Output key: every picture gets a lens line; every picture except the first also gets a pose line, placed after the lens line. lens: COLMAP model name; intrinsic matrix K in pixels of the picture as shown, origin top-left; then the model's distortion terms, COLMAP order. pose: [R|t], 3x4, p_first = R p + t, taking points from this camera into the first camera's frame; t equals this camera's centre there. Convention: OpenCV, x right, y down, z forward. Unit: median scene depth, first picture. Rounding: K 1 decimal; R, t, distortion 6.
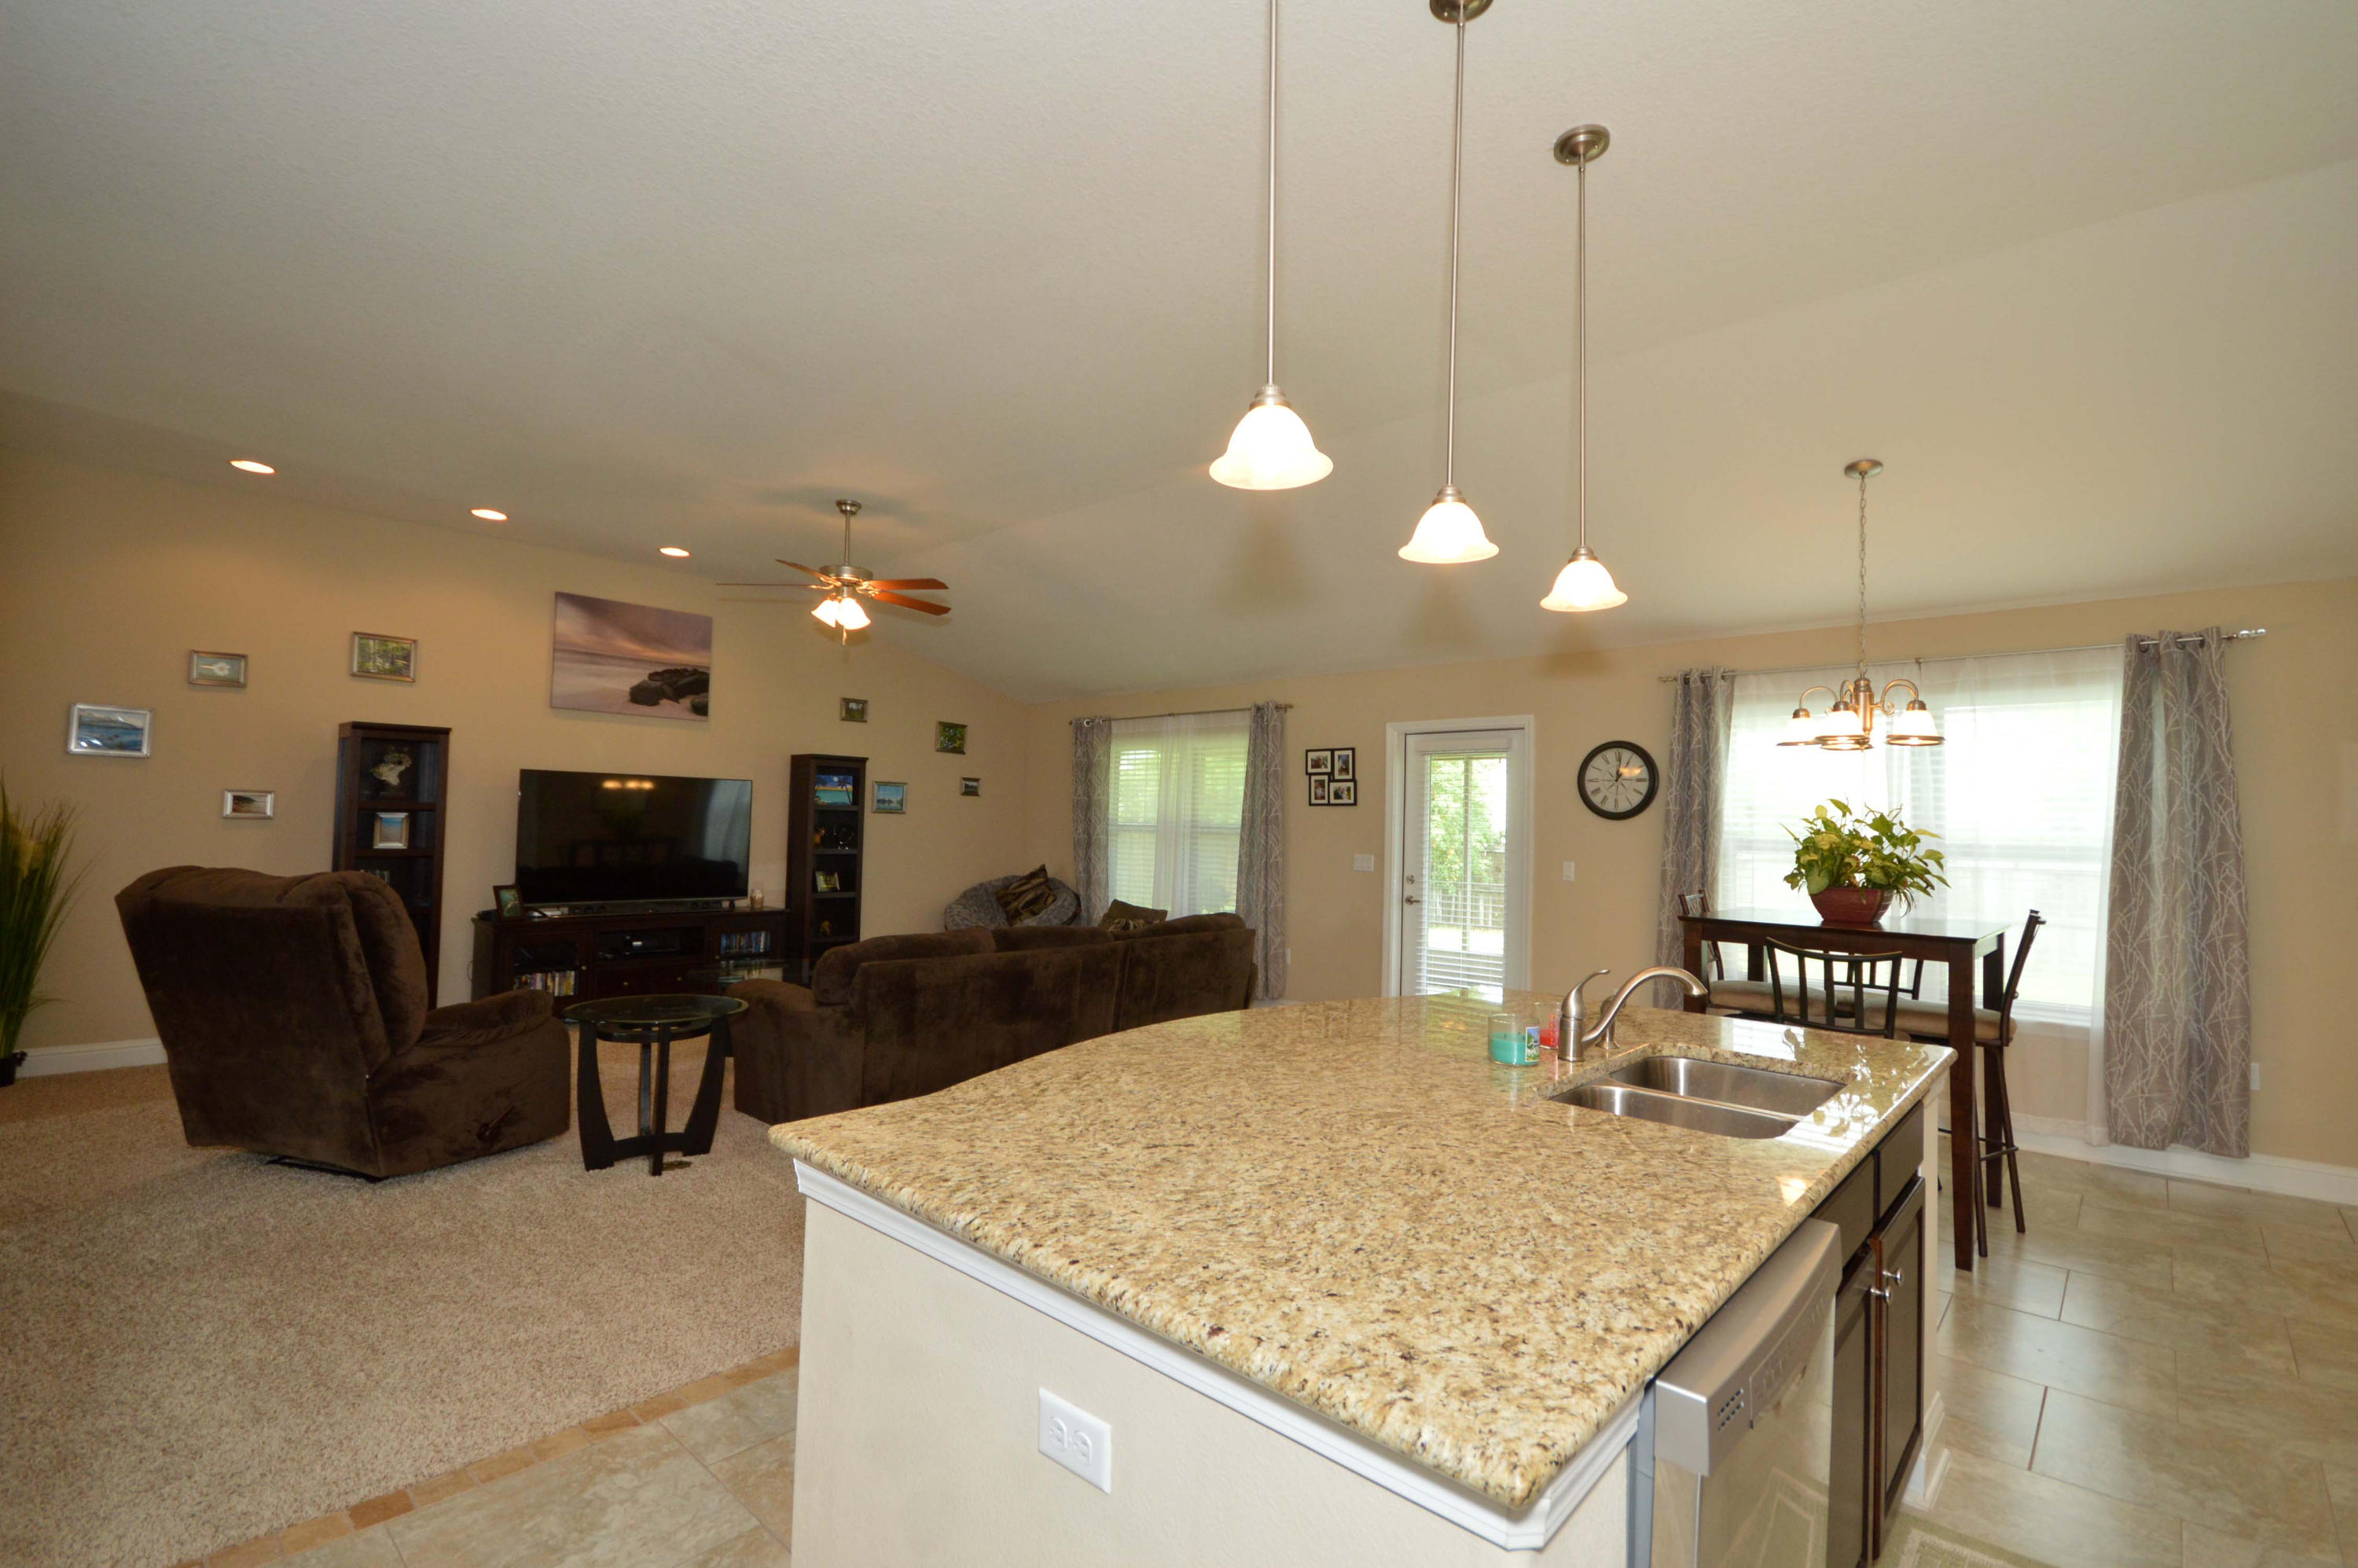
lens RADIAL K [[1077.9, 0, 1148.0], [0, 1077.9, 792.2], [0, 0, 1]] dist [0.001440, 0.000084]
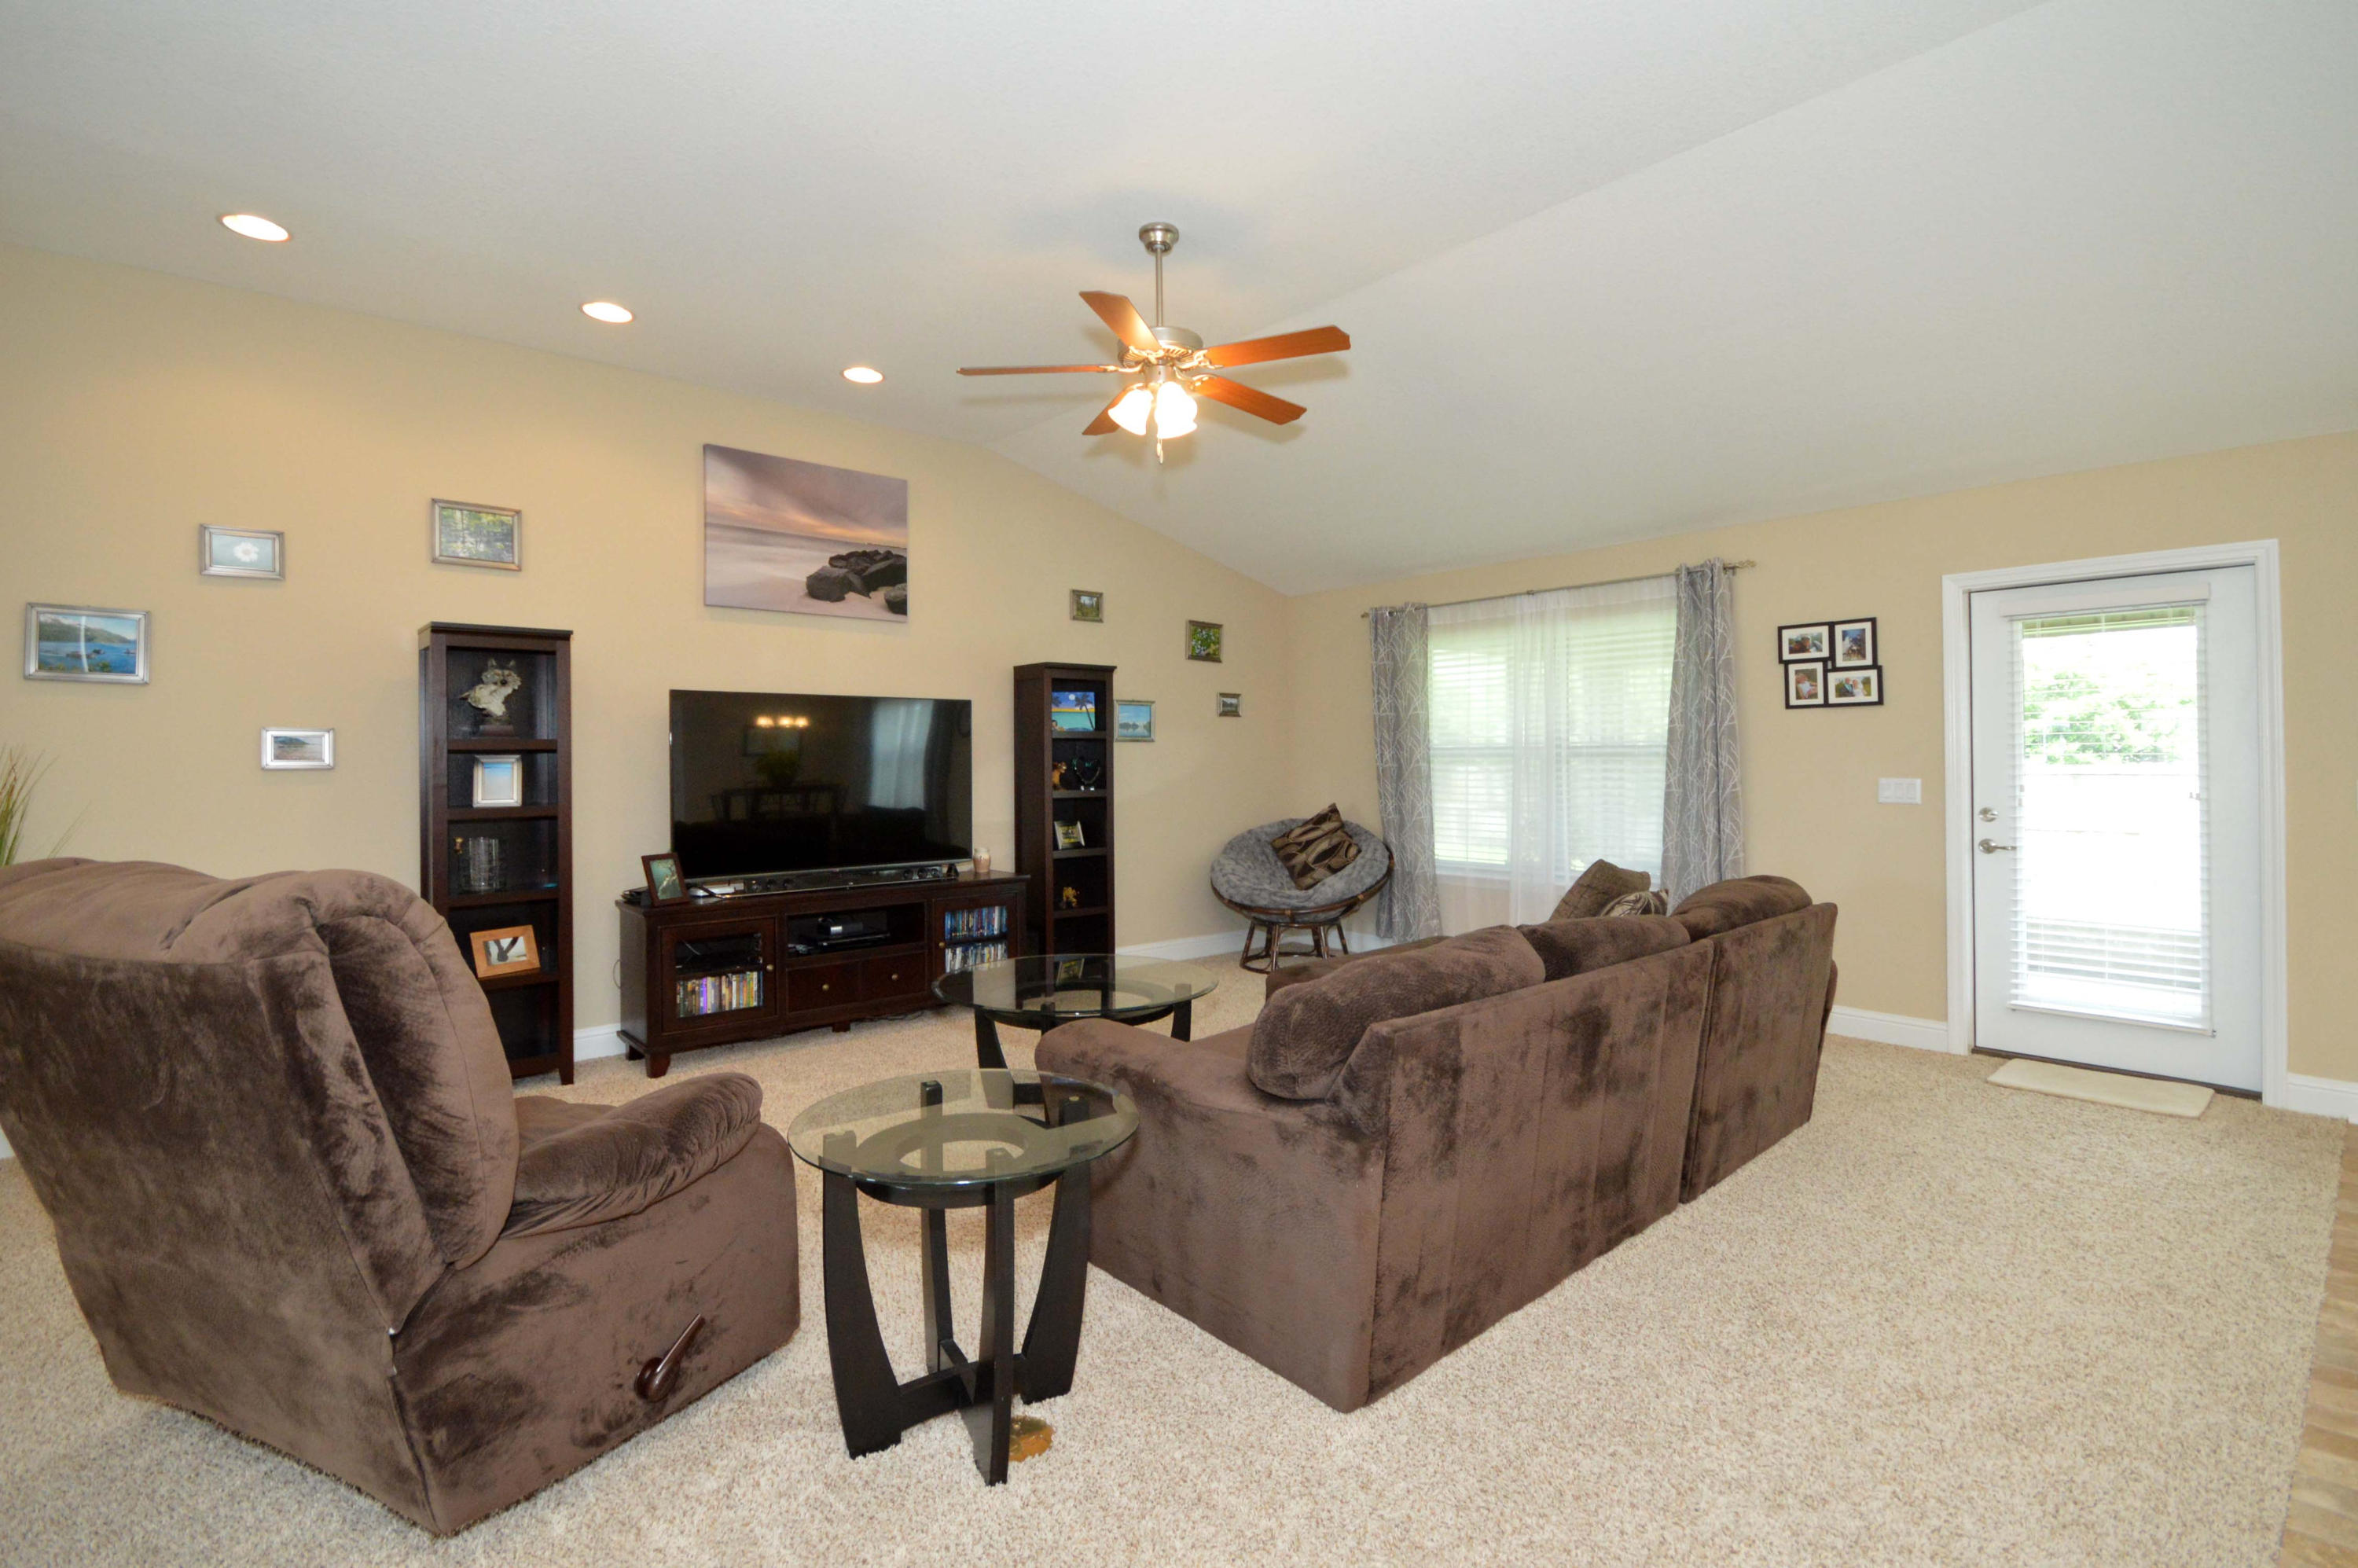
lens RADIAL K [[1043.0, 0, 1163.3], [0, 1043.0, 771.8], [0, 0, 1]] dist [-0.002826, -0.000654]
pose [[0.996471, -0.027697, -0.079242, -0.197982], [0.030951, 0.998715, 0.040133, 0.014264], [0.078029, -0.042444, 0.996047, 0.328105]]
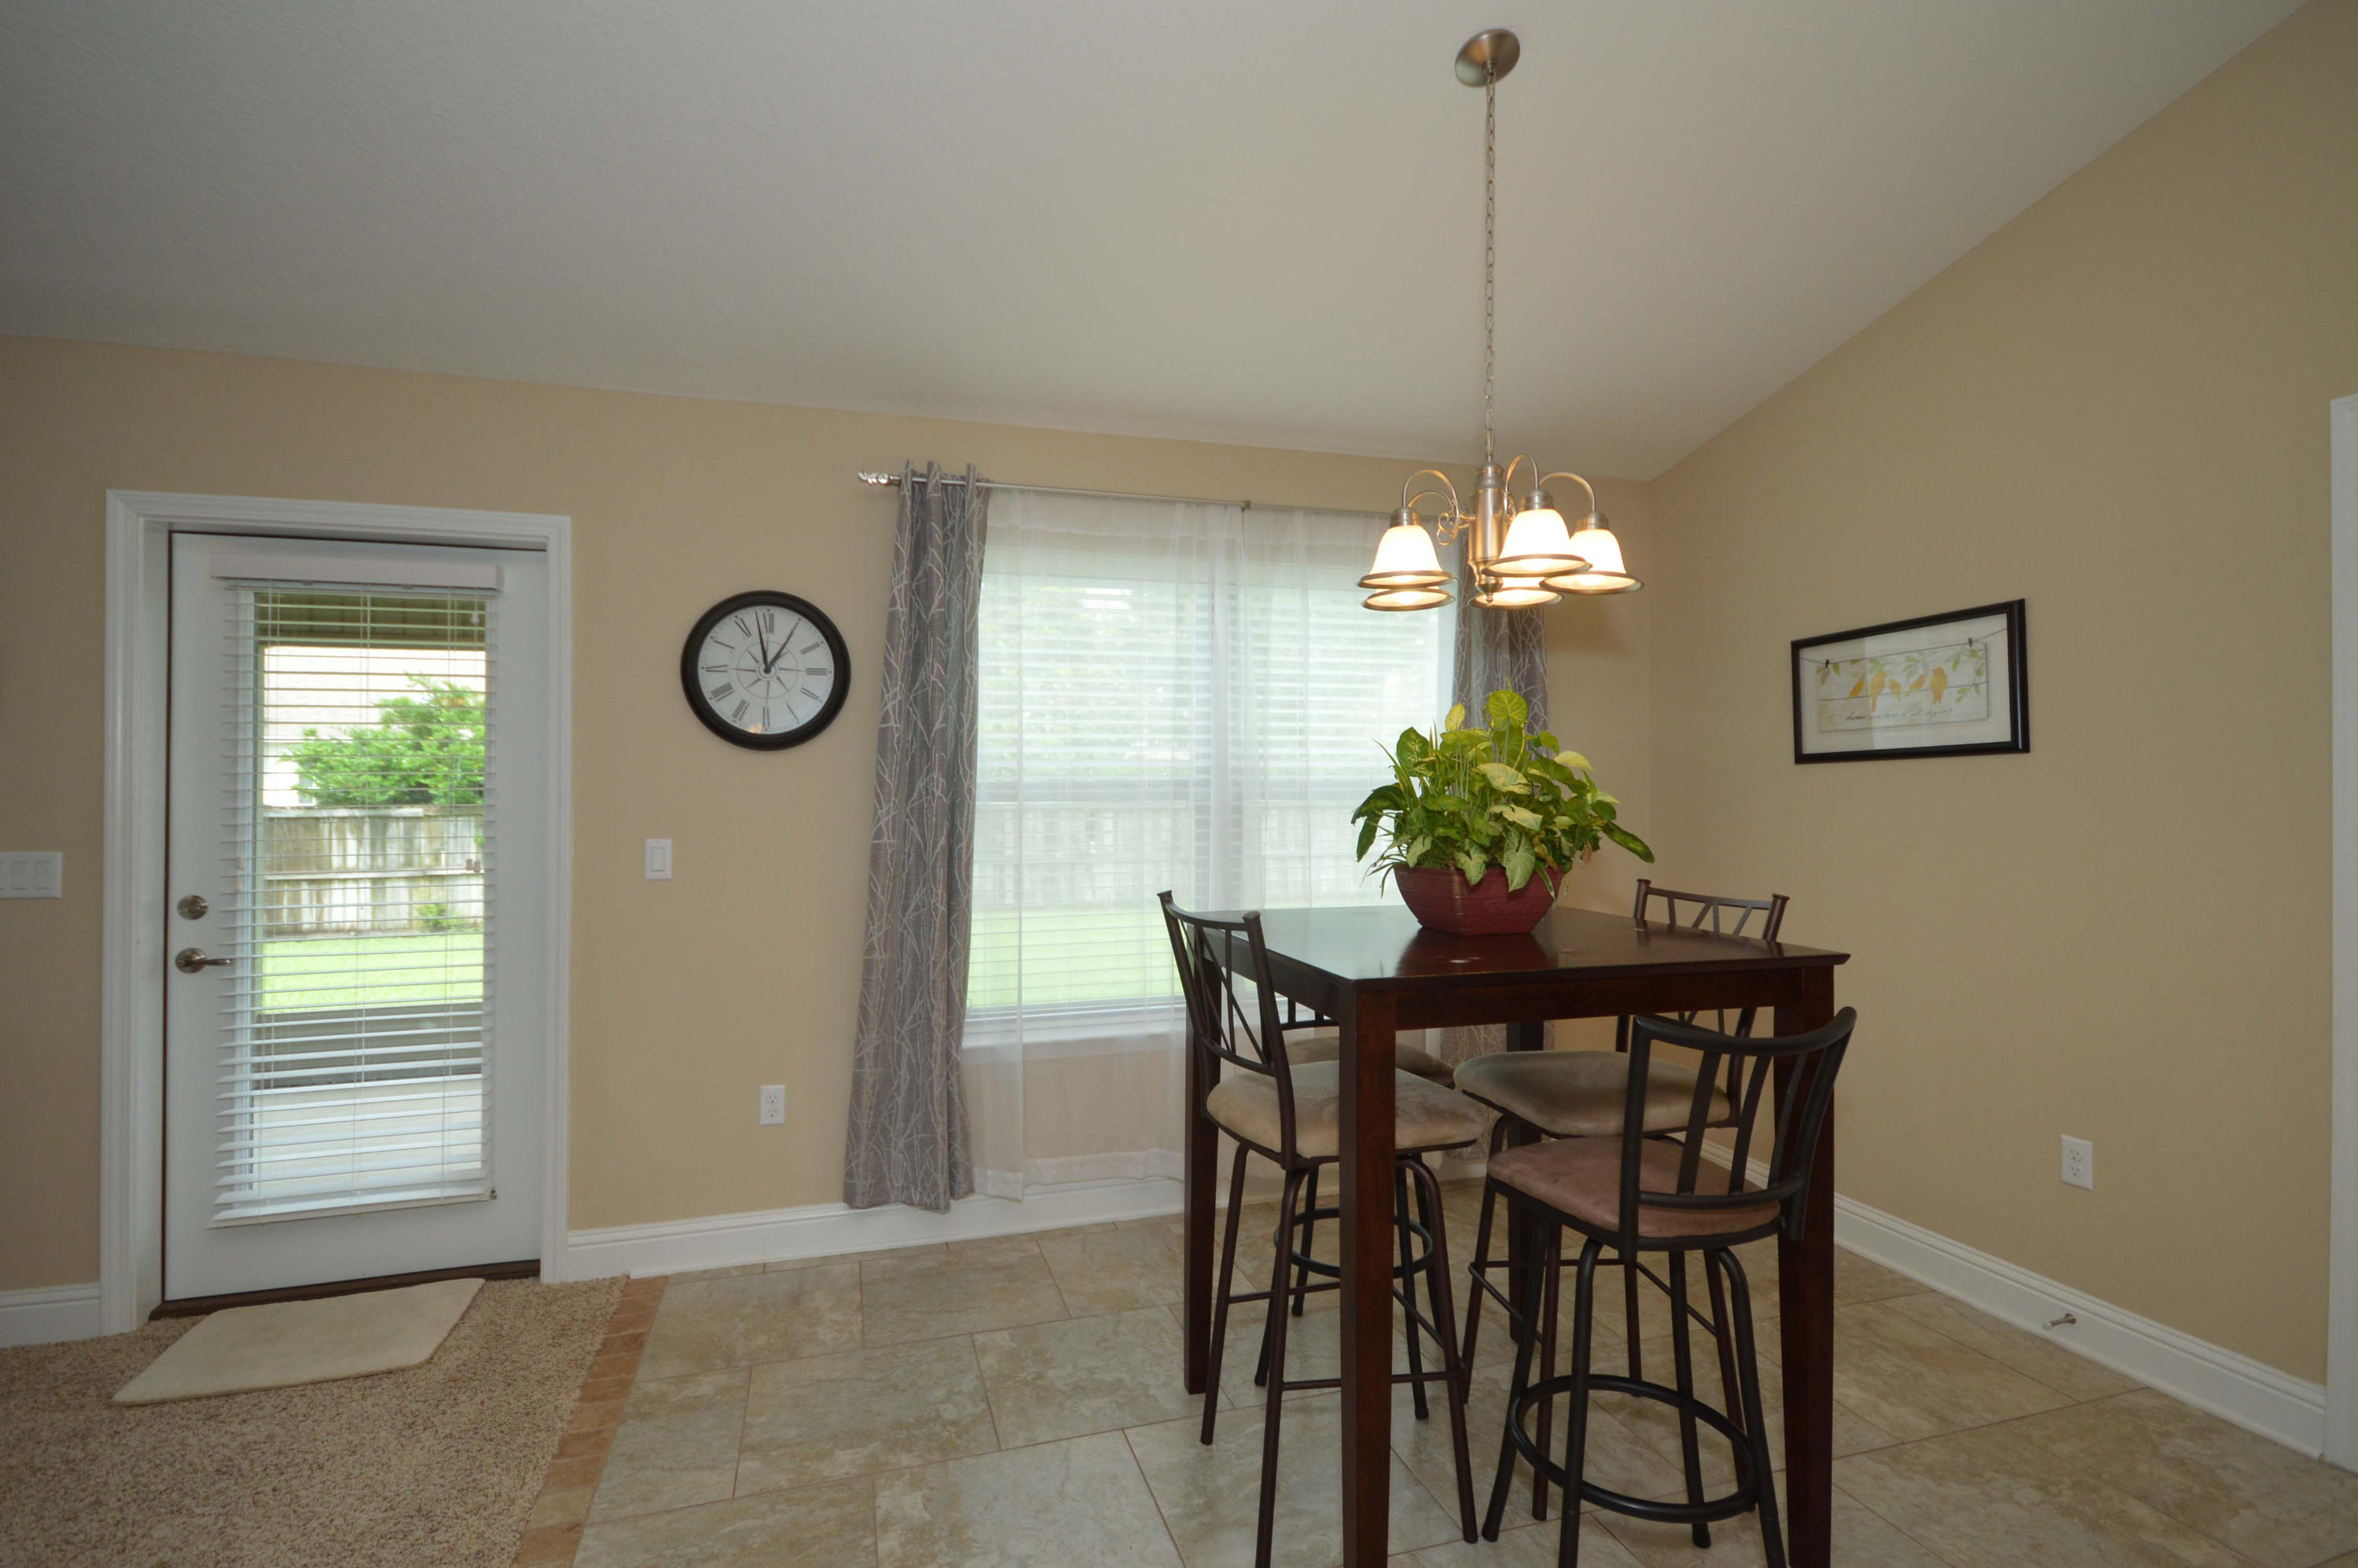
lens RADIAL K [[1116.5, 0, 1124.7], [0, 1116.5, 784.2], [0, 0, 1]] dist [-0.013077, -0.000085]
pose [[0.493202, -0.020971, 0.869662, 0.056340], [-0.013160, 0.999415, 0.031563, 0.019565], [-0.869816, -0.027012, 0.492637, 0.503518]]
